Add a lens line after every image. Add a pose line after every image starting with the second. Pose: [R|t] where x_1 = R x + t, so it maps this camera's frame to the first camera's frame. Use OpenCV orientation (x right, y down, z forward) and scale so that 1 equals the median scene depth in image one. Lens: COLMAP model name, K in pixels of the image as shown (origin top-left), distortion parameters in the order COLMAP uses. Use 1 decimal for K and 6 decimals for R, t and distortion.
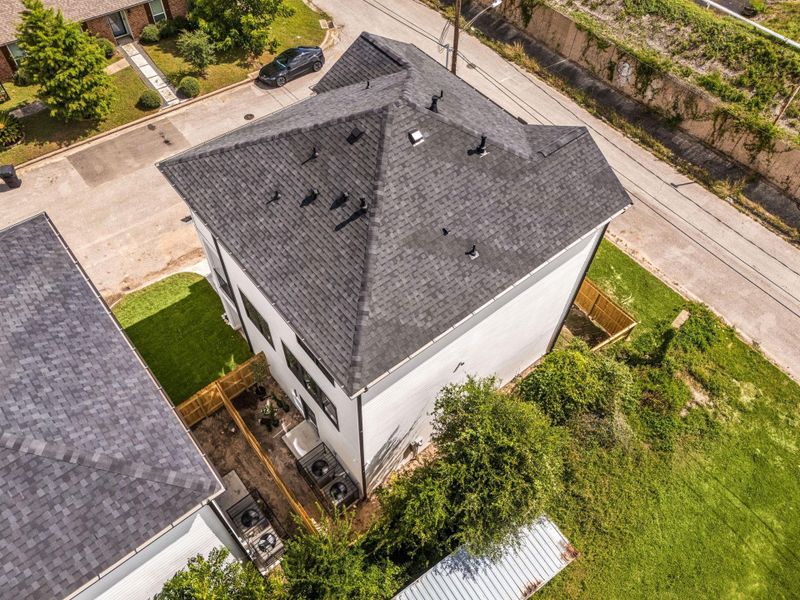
lens RADIAL K [[591.9, 0, 398.2], [0, 591.9, 301.1], [0, 0, 1]] dist [0.041736, -0.006887]
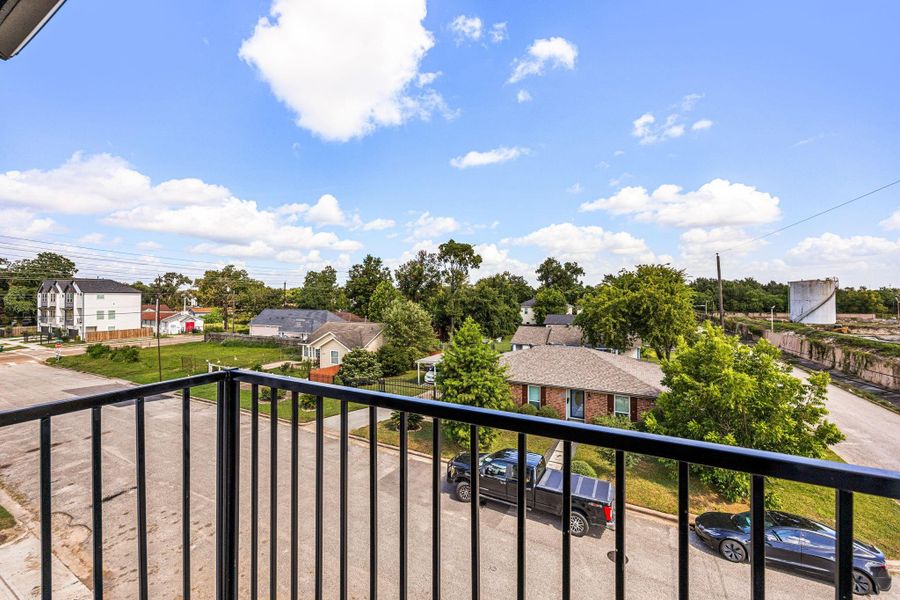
lens RADIAL K [[342.3, 0, 444.9], [0, 342.3, 293.8], [0, 0, 1]] dist [-0.003511, -0.000155]
pose [[0.410527, -0.039795, -0.910980, -0.035830], [-0.728406, 0.586680, -0.353880, -0.247193], [0.548536, 0.808840, 0.211861, 0.729203]]
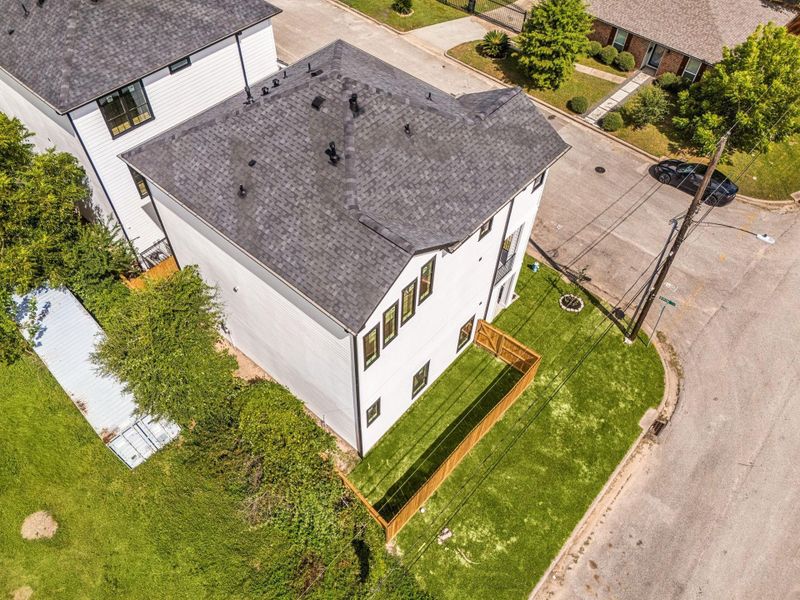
lens RADIAL K [[591.9, 0, 398.2], [0, 591.9, 301.1], [0, 0, 1]] dist [0.041736, -0.006887]
pose [[0.175459, 0.764366, -0.620451, 0.518402], [-0.810950, 0.469544, 0.349125, -0.309587], [0.558189, 0.441897, 0.702248, 0.238560]]
